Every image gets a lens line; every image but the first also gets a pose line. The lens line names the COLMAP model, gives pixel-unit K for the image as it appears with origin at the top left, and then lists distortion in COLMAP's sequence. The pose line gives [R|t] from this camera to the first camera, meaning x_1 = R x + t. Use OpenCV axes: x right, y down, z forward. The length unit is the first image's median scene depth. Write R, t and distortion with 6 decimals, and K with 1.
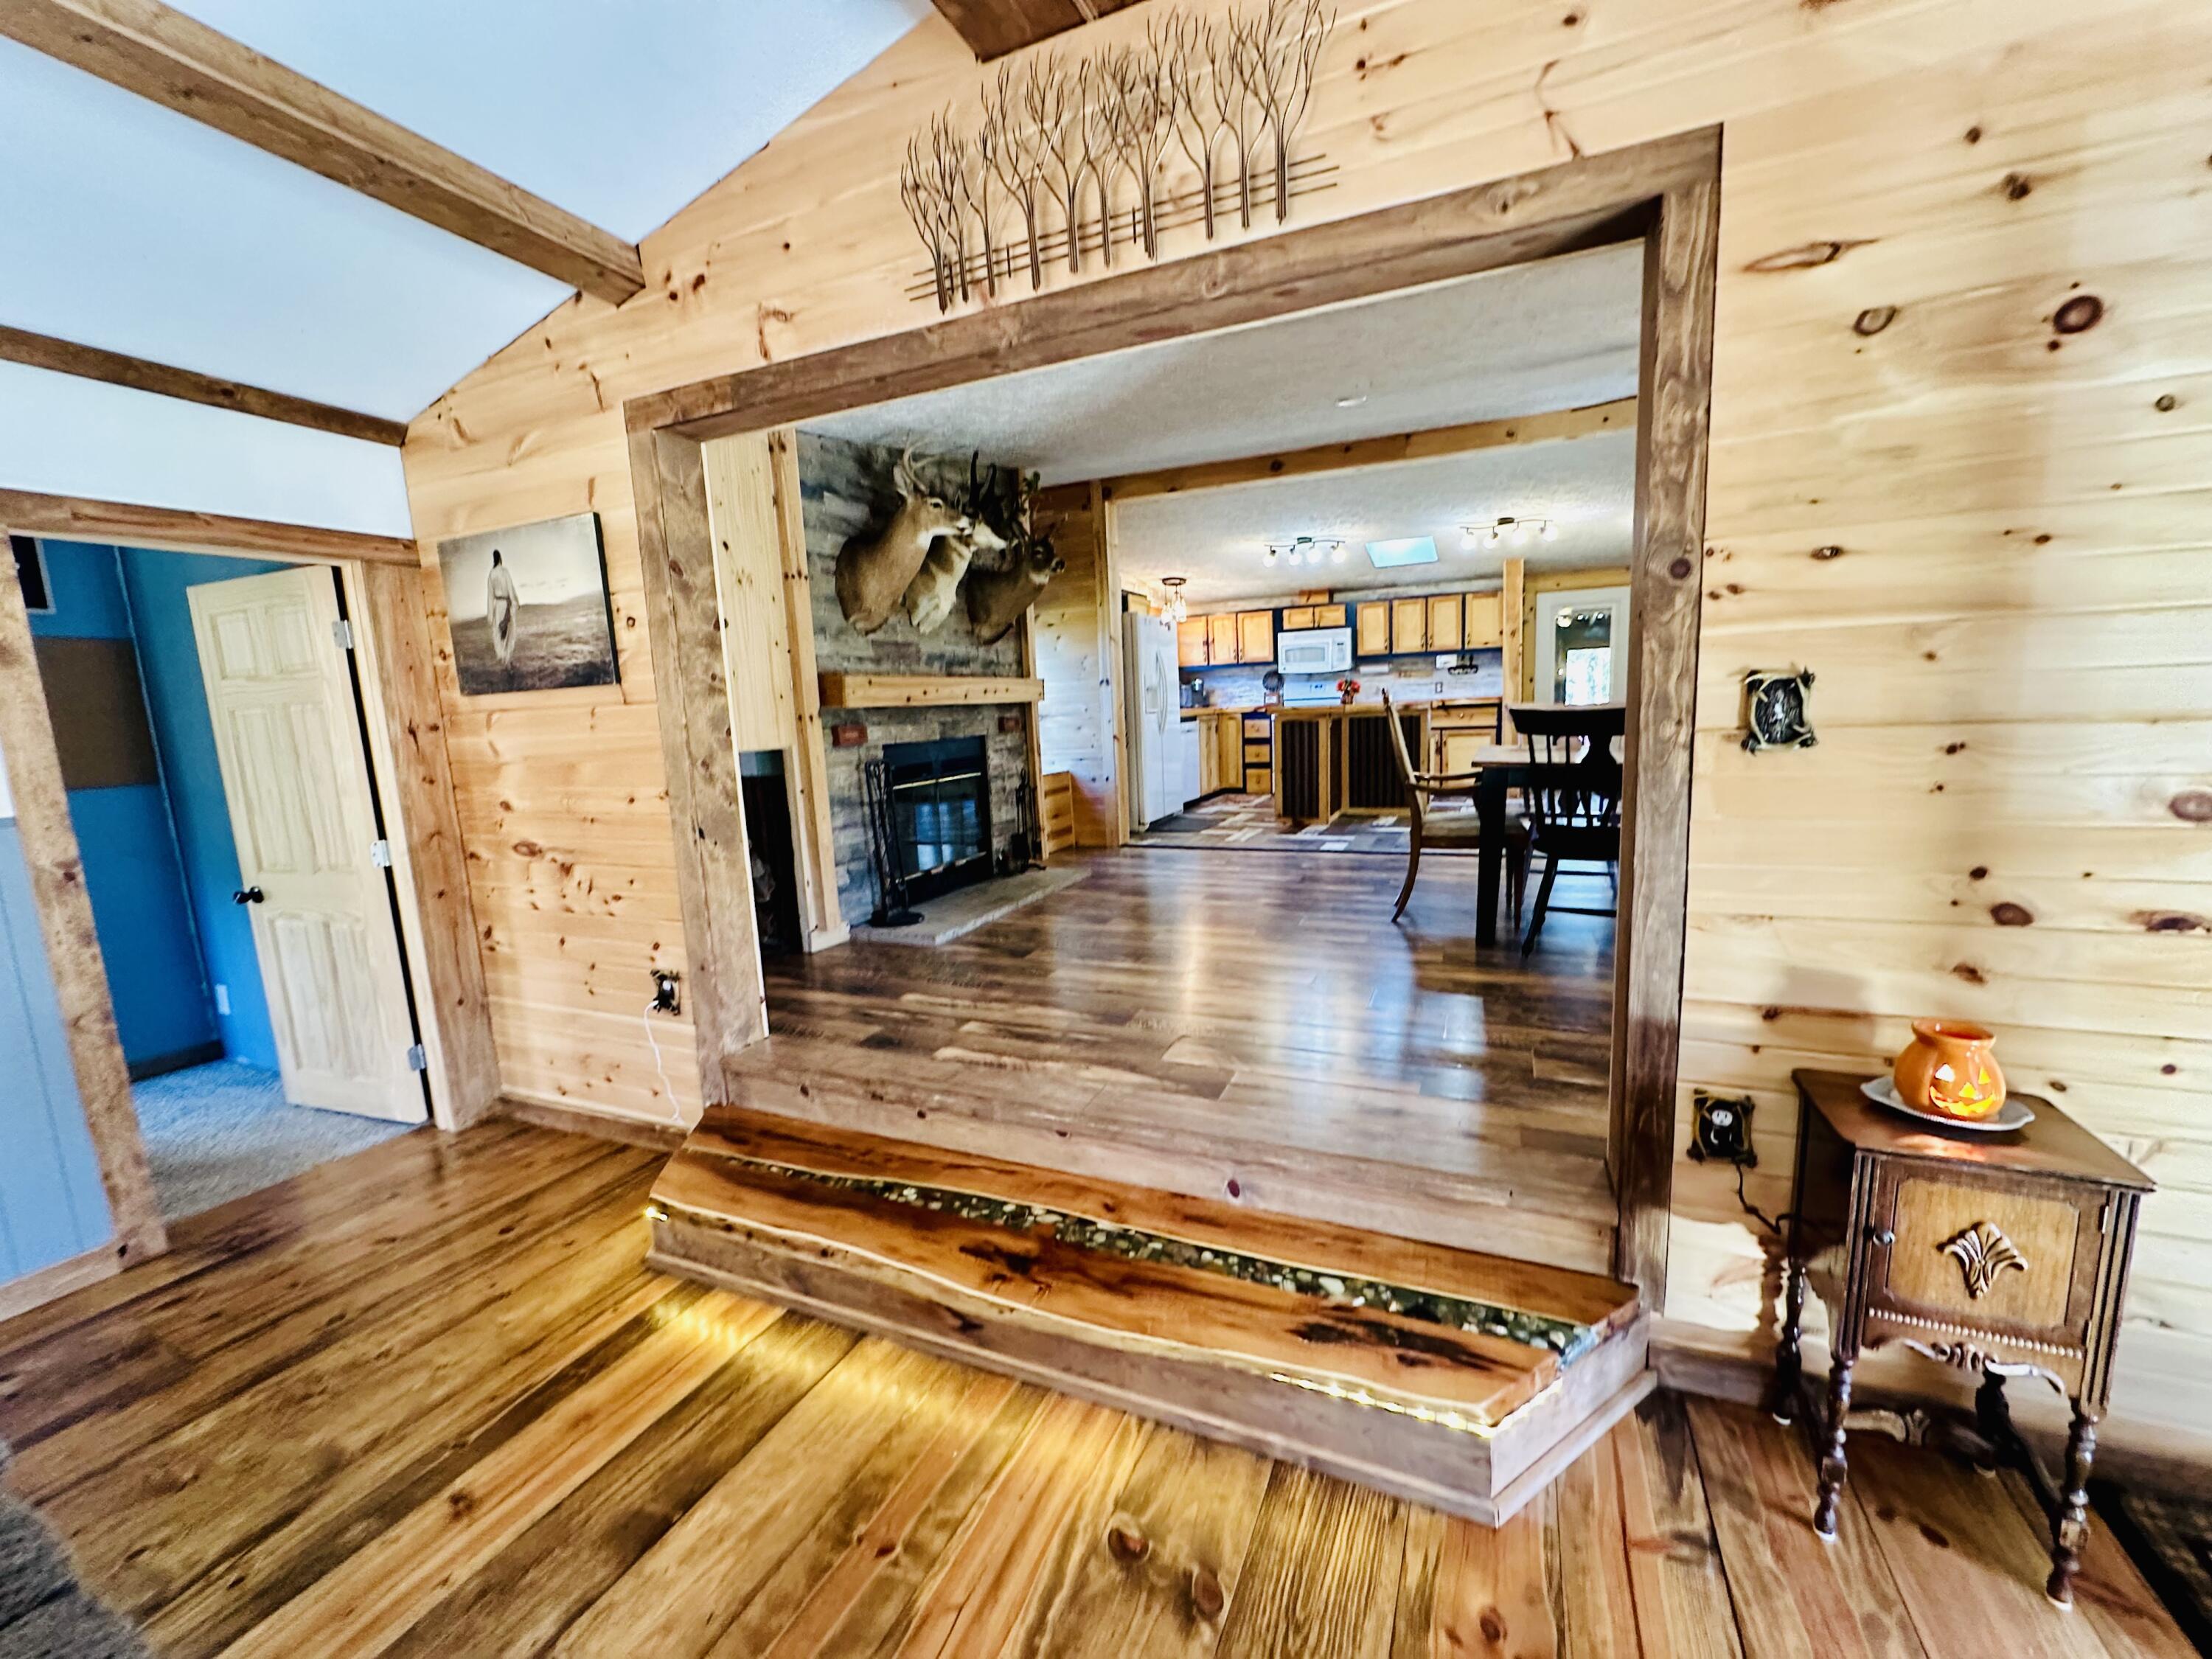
lens RADIAL K [[883.1, 0, 1109.8], [0, 883.1, 828.5], [0, 0, 1]] dist [-0.001258, 0.000011]
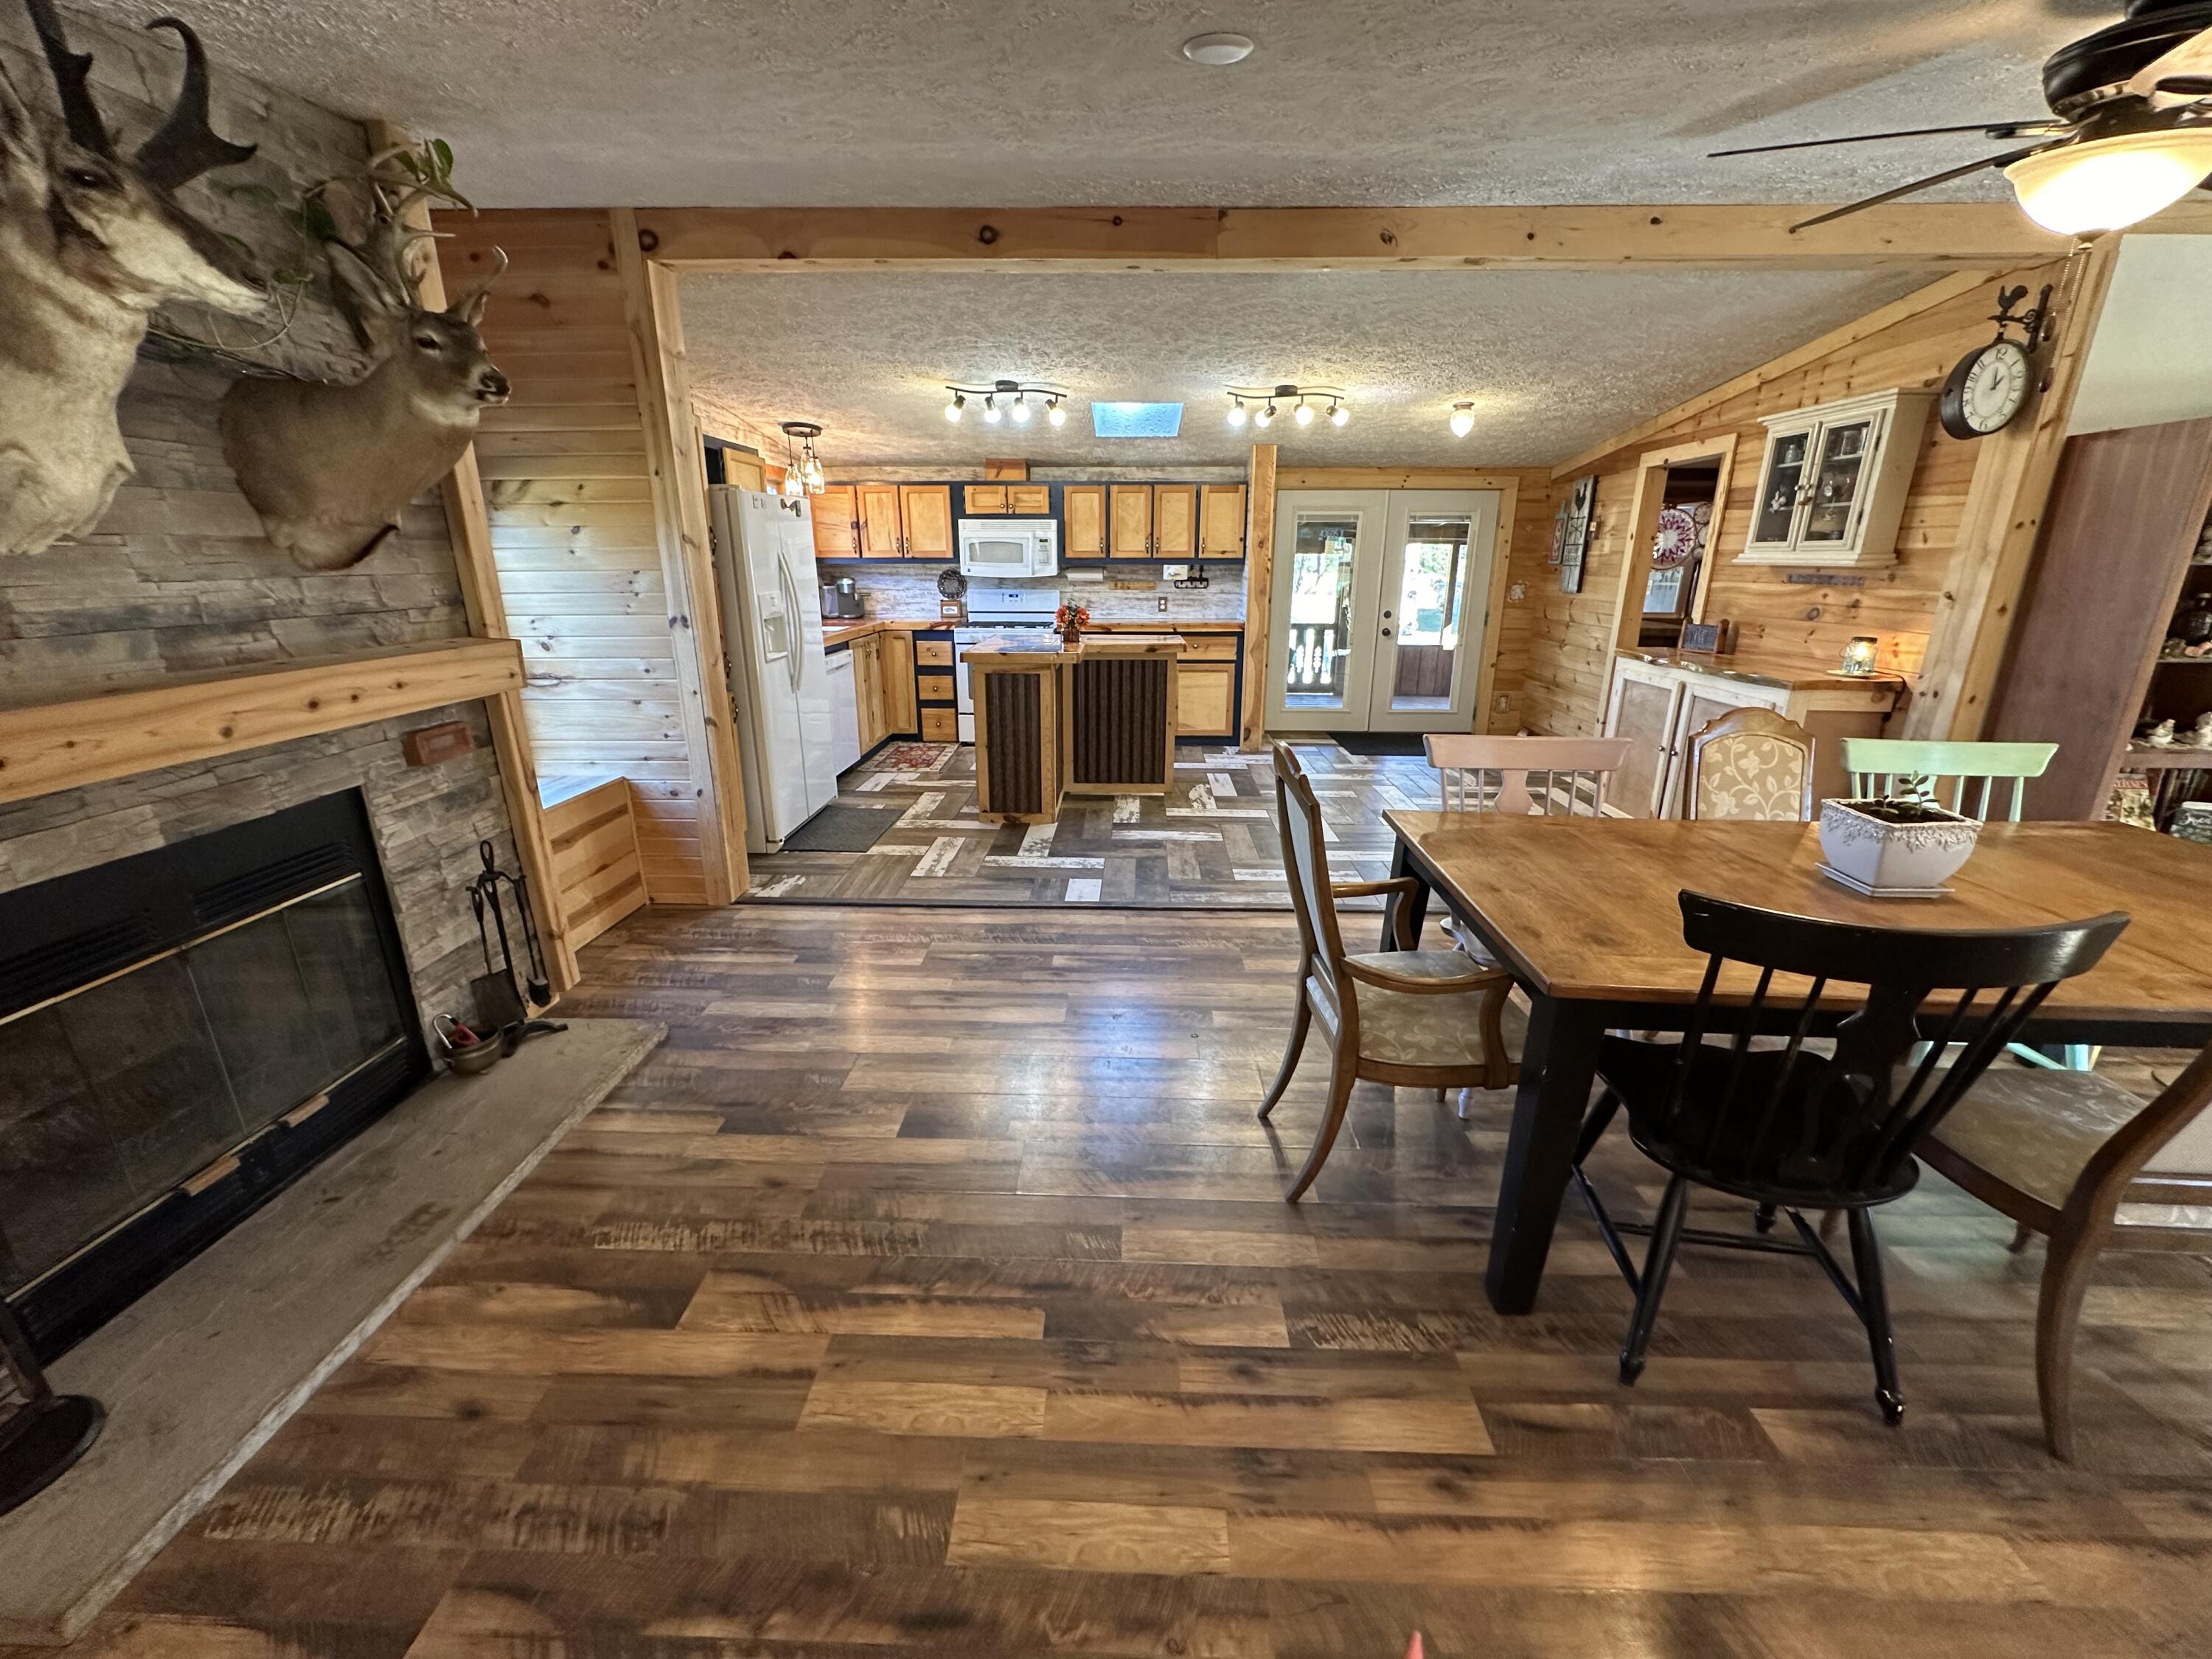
lens RADIAL K [[883.1, 0, 1104.3], [0, 883.1, 829.3], [0, 0, 1]] dist [-0.001258, 0.000011]
pose [[0.927928, -0.066272, 0.366820, 0.028580], [0.009029, 0.987776, 0.155617, -0.117653], [-0.372649, -0.141089, 0.917184, 0.371374]]
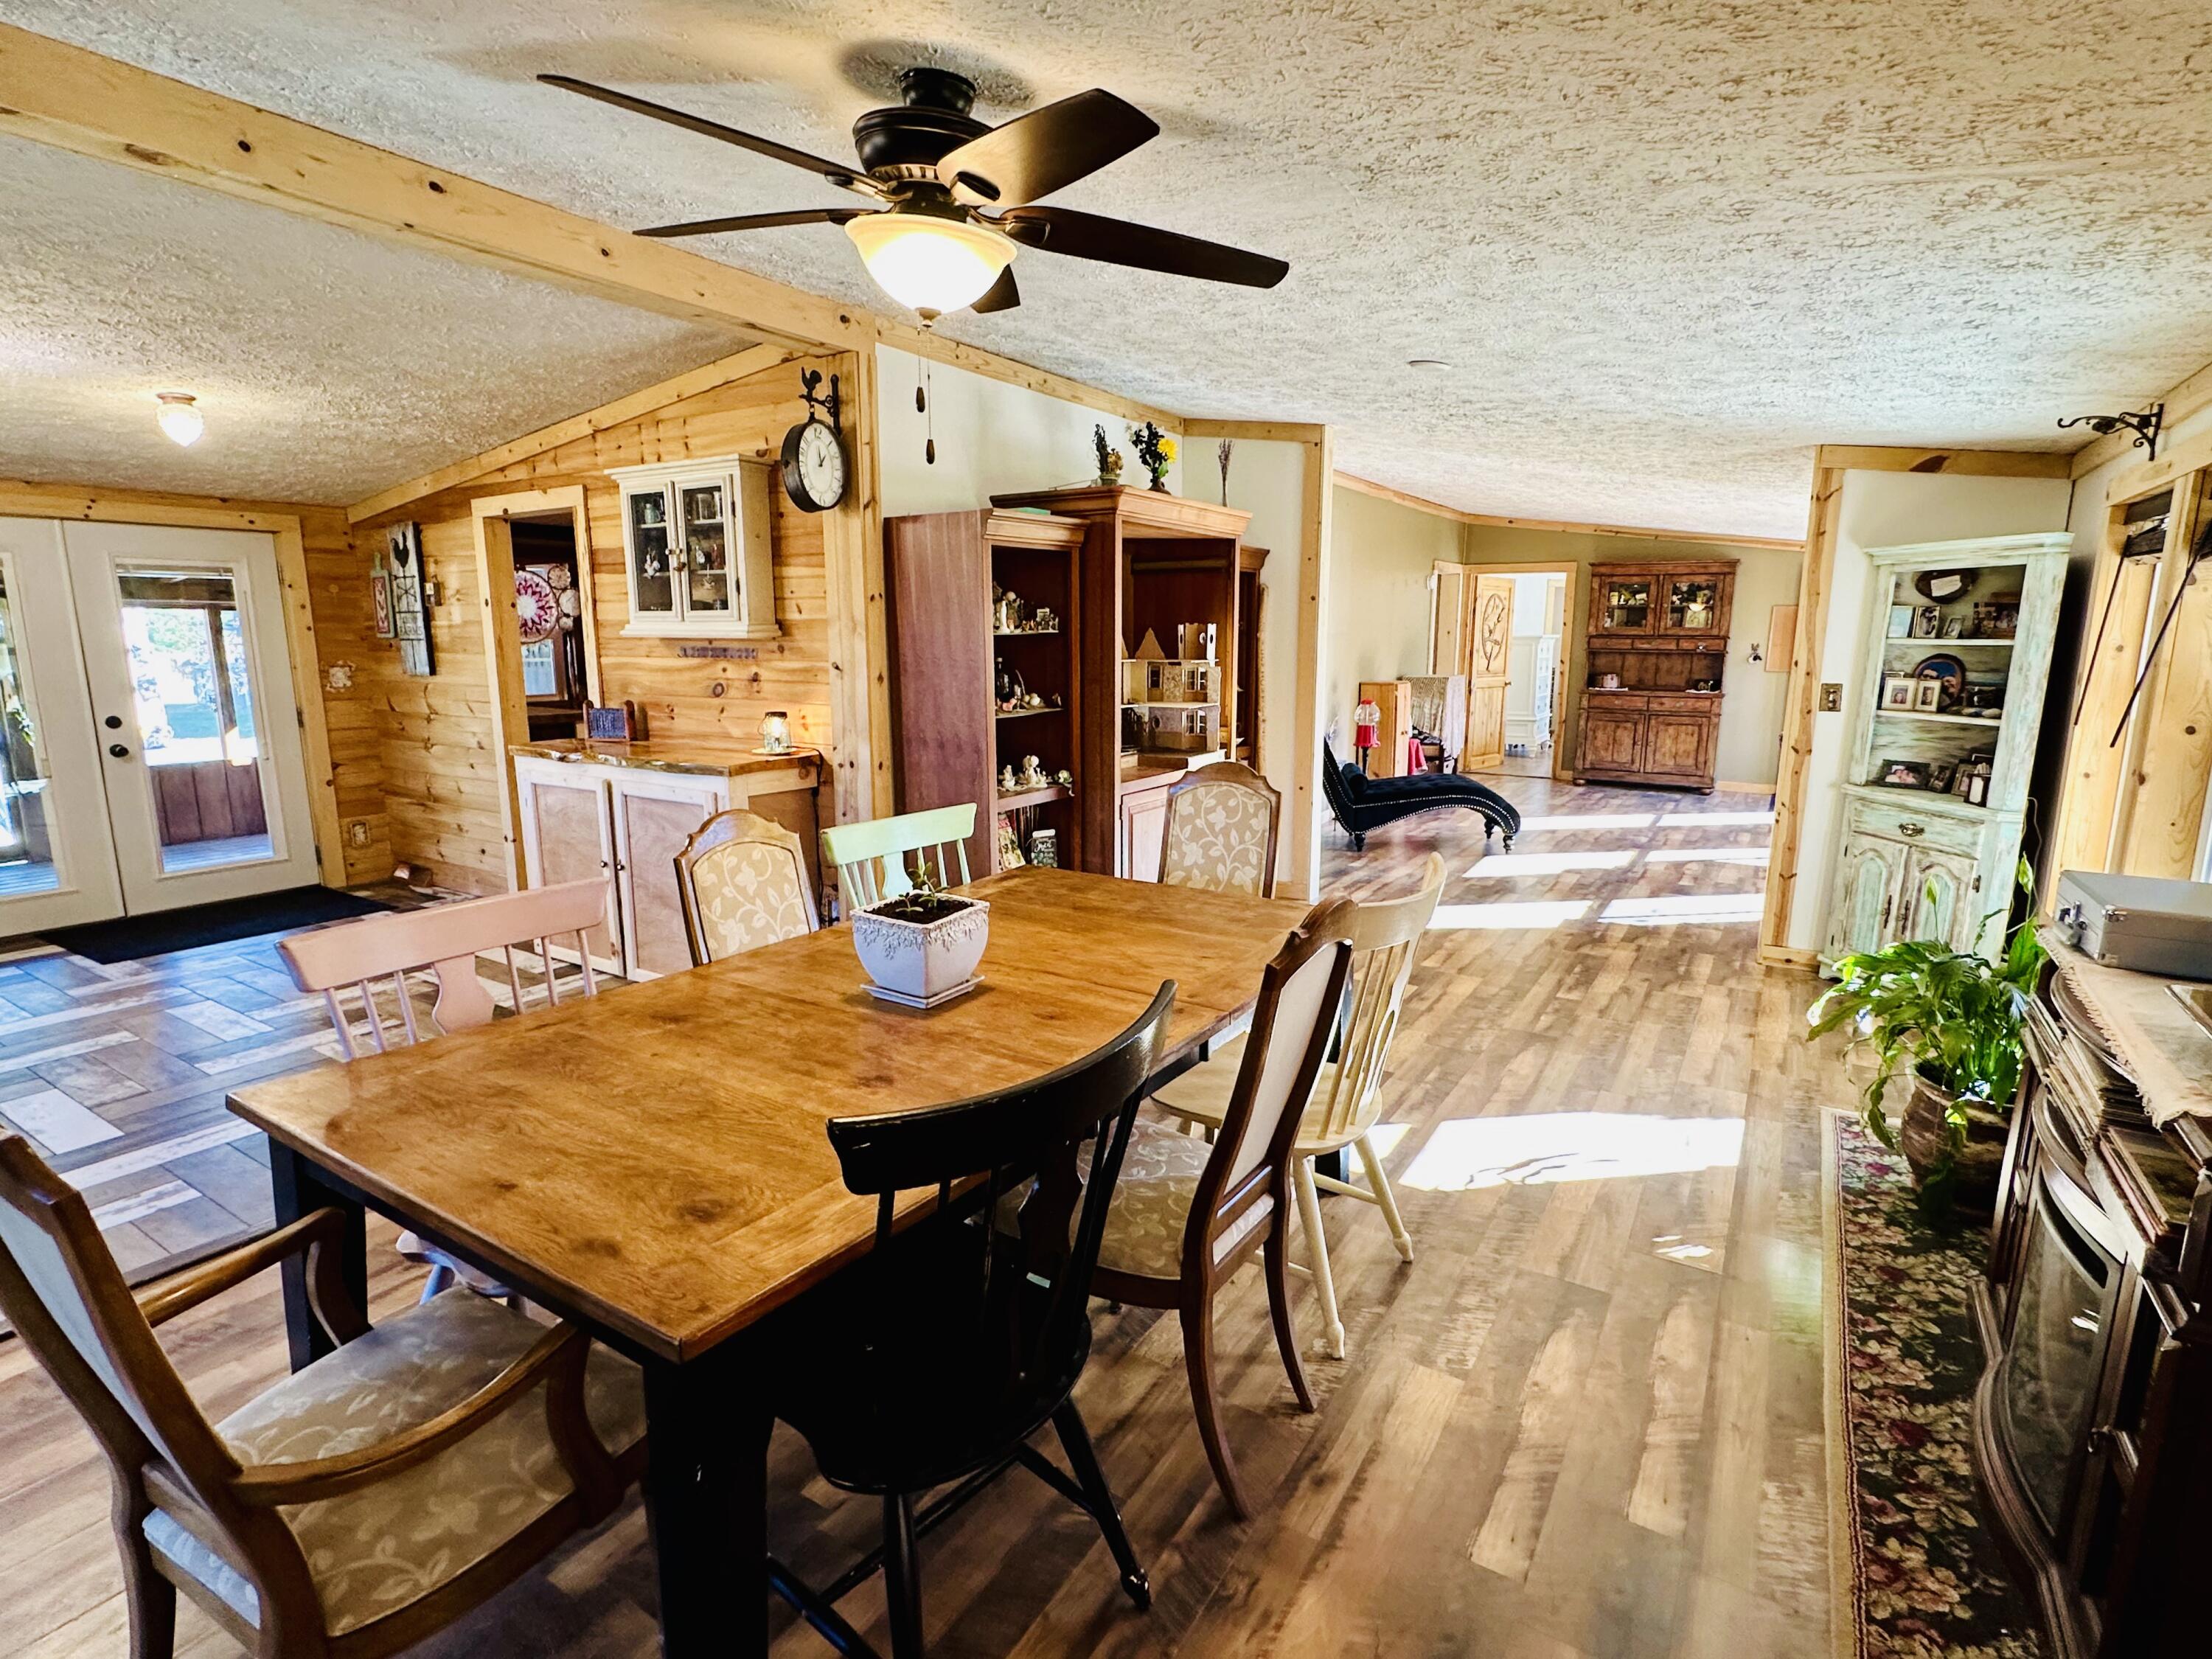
lens RADIAL K [[1086.4, 0, 1098.5], [0, 1086.4, 831.2], [0, 0, 1]] dist [-0.016680, 0.004307]
pose [[0.142354, -0.138412, 0.980091, 0.078394], [0.126652, 0.984582, 0.120650, -0.129700], [-0.981679, 0.106956, 0.157690, 0.438366]]
